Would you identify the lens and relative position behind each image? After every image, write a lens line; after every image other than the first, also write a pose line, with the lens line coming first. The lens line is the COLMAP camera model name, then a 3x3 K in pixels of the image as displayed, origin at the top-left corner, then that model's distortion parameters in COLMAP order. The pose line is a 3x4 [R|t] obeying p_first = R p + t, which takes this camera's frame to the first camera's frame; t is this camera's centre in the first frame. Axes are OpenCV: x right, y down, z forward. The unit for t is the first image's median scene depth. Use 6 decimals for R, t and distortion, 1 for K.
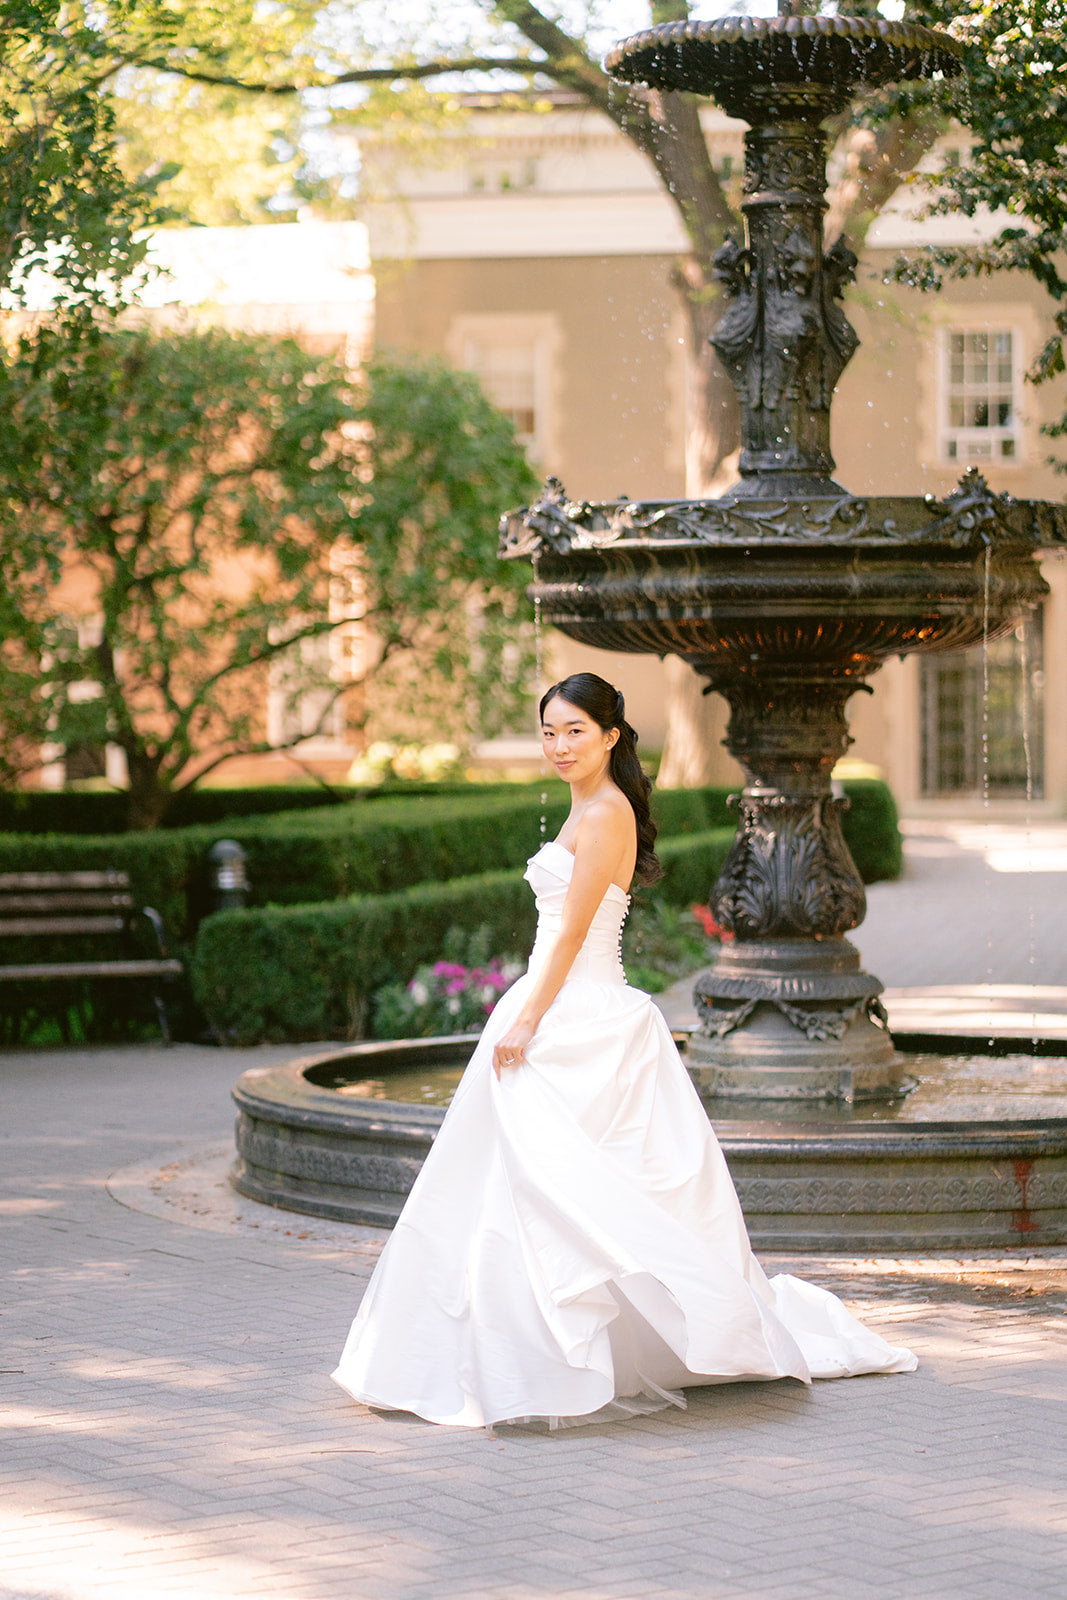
lens RADIAL K [[3471.4, 0, 549.9], [0, 3471.4, 800.4], [0, 0, 1]] dist [-0.070222, 0.000000]
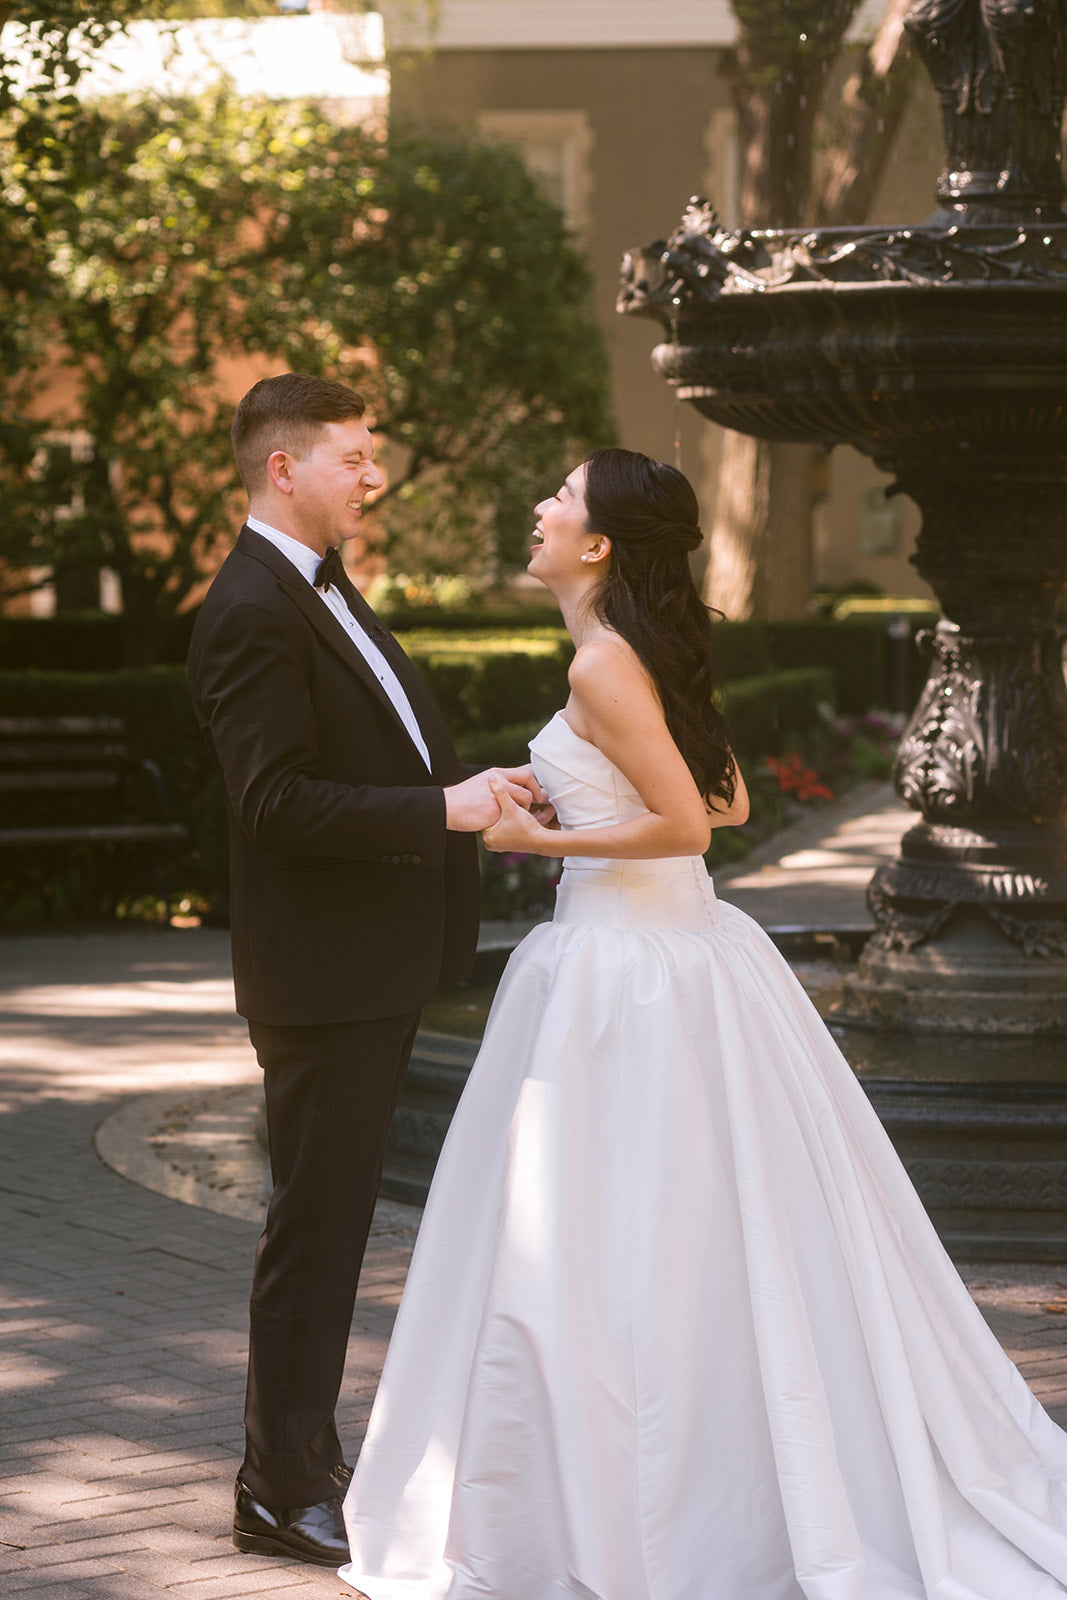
lens RADIAL K [[3471.4, 0, 517.0], [0, 3471.4, 806.0], [0, 0, 1]] dist [-0.070222, 0.000000]
pose [[0.999920, 0.010138, -0.007520, -0.030144], [-0.009756, 0.998739, 0.049244, 0.000364], [0.008010, -0.049166, 0.998758, 0.246099]]
